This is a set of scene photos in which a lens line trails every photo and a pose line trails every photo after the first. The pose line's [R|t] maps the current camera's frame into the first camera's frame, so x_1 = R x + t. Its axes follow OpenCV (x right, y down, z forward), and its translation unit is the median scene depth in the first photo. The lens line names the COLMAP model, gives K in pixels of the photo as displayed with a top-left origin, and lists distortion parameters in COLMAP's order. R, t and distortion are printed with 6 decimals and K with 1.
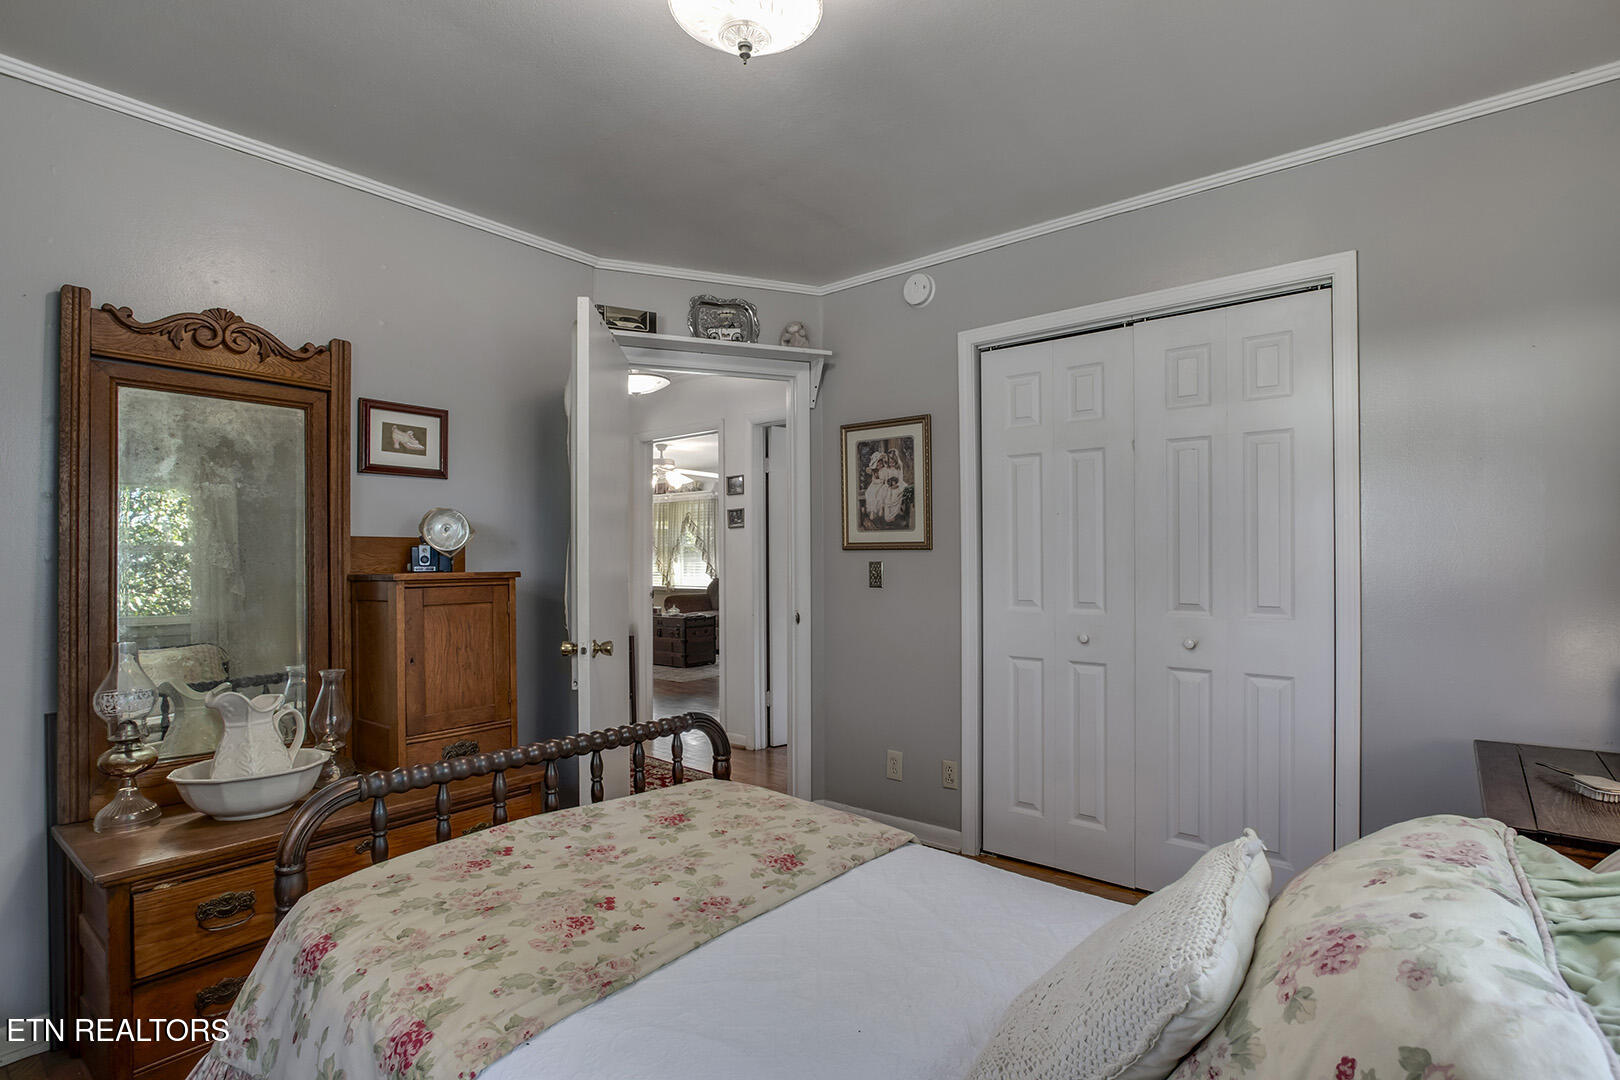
lens RADIAL K [[778.1, 0, 805.9], [0, 778.1, 550.0], [0, 0, 1]] dist [-0.026921, 0.004857]
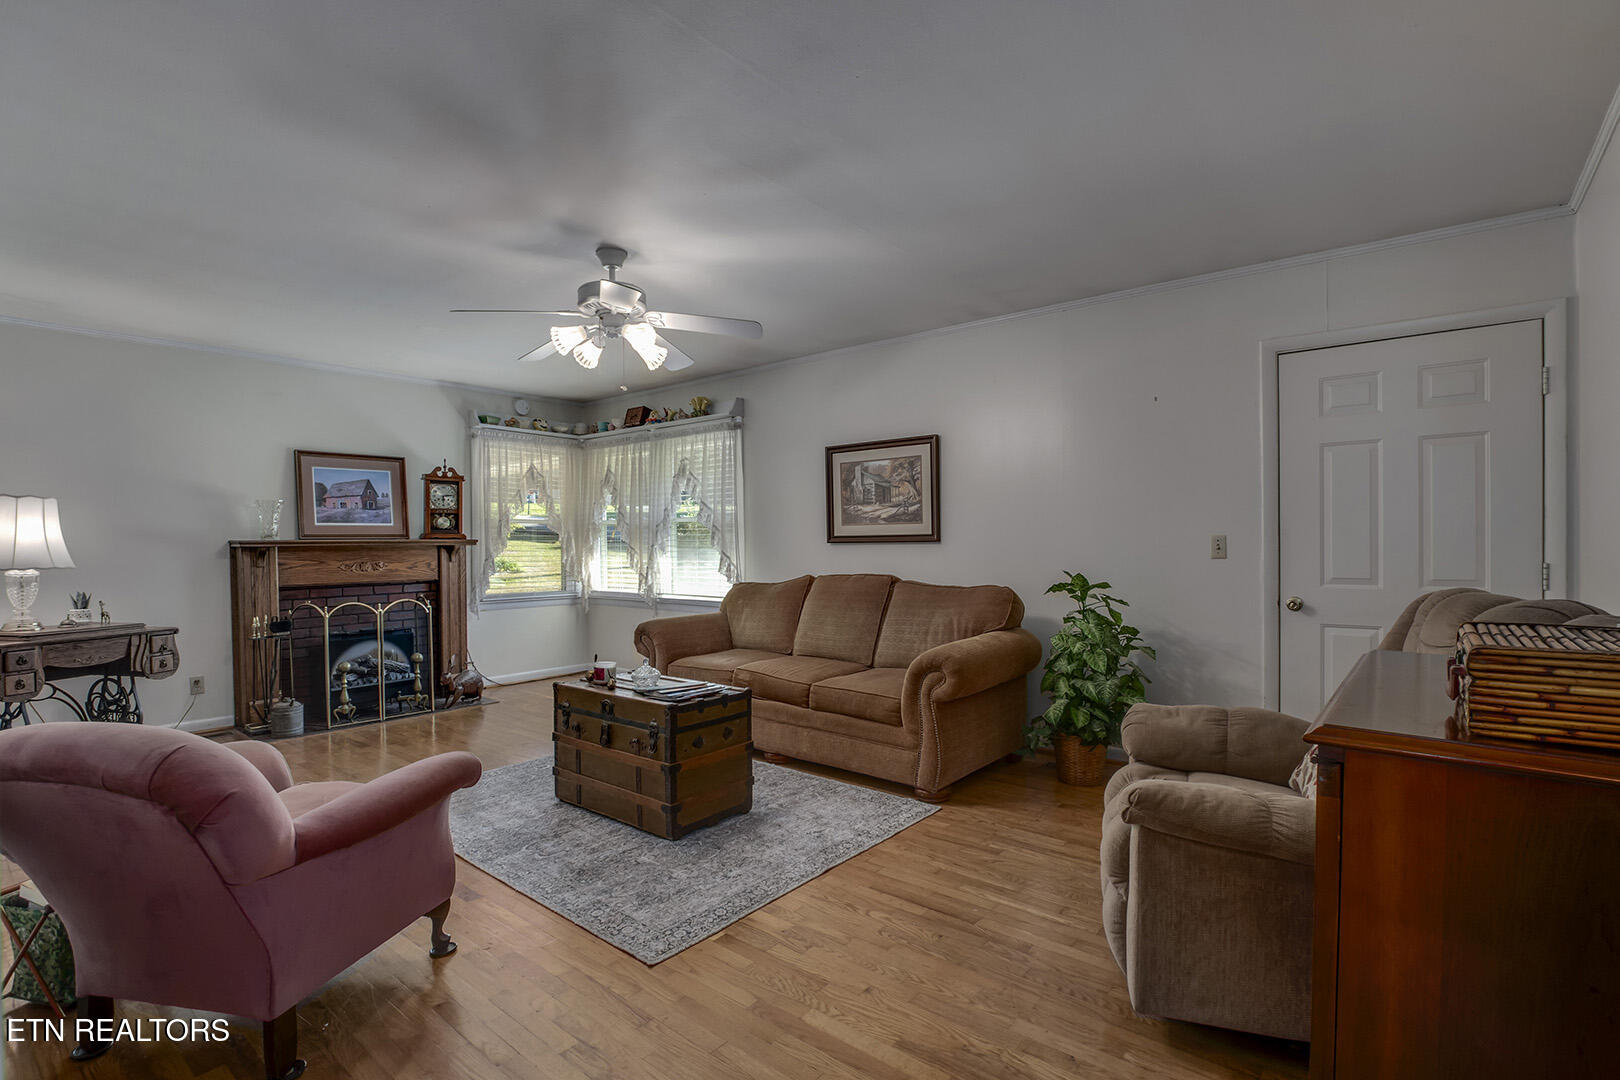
lens RADIAL K [[778.1, 0, 795.1], [0, 778.1, 537.4], [0, 0, 1]] dist [-0.026921, 0.004857]
pose [[0.999875, -0.004287, -0.015223, -0.090835], [0.004331, 0.999987, 0.002859, 0.007472], [0.015210, -0.002925, 0.999880, 0.629669]]
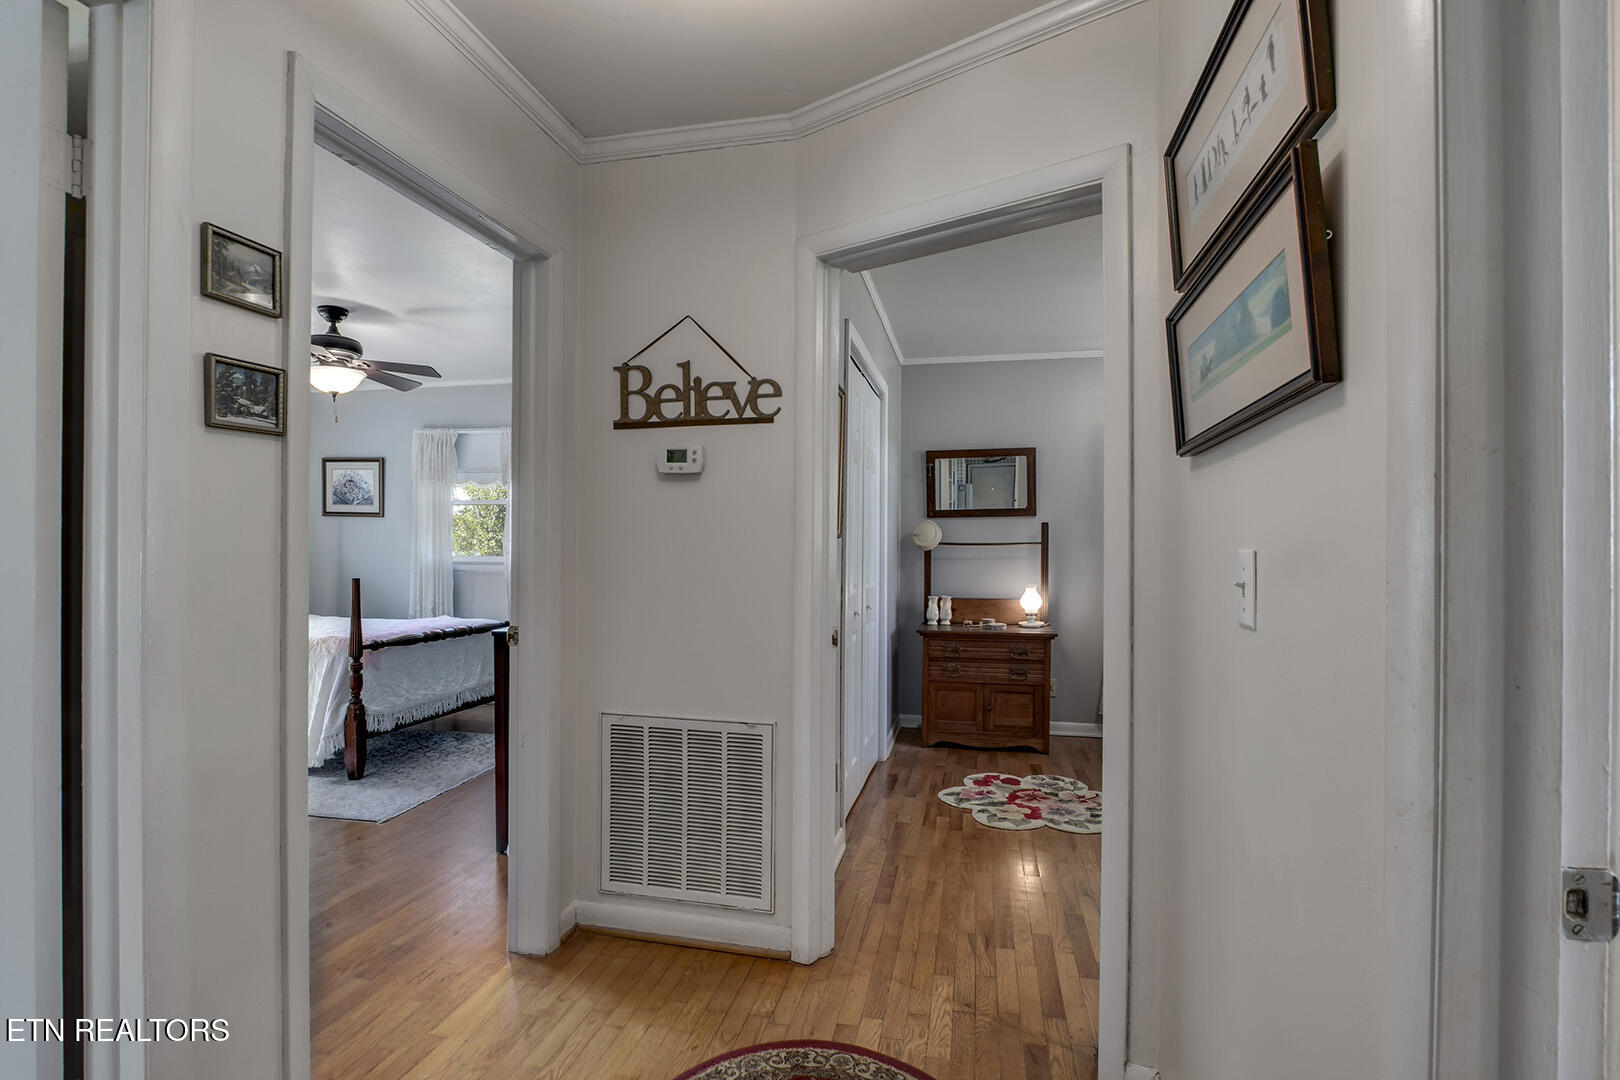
lens RADIAL K [[778.1, 0, 814.0], [0, 778.1, 560.1], [0, 0, 1]] dist [-0.026921, 0.004857]
pose [[-0.461368, -0.010129, 0.887151, -0.248745], [-0.010232, 0.999929, 0.006095, 0.007434], [-0.887150, -0.006265, -0.461439, 0.559076]]
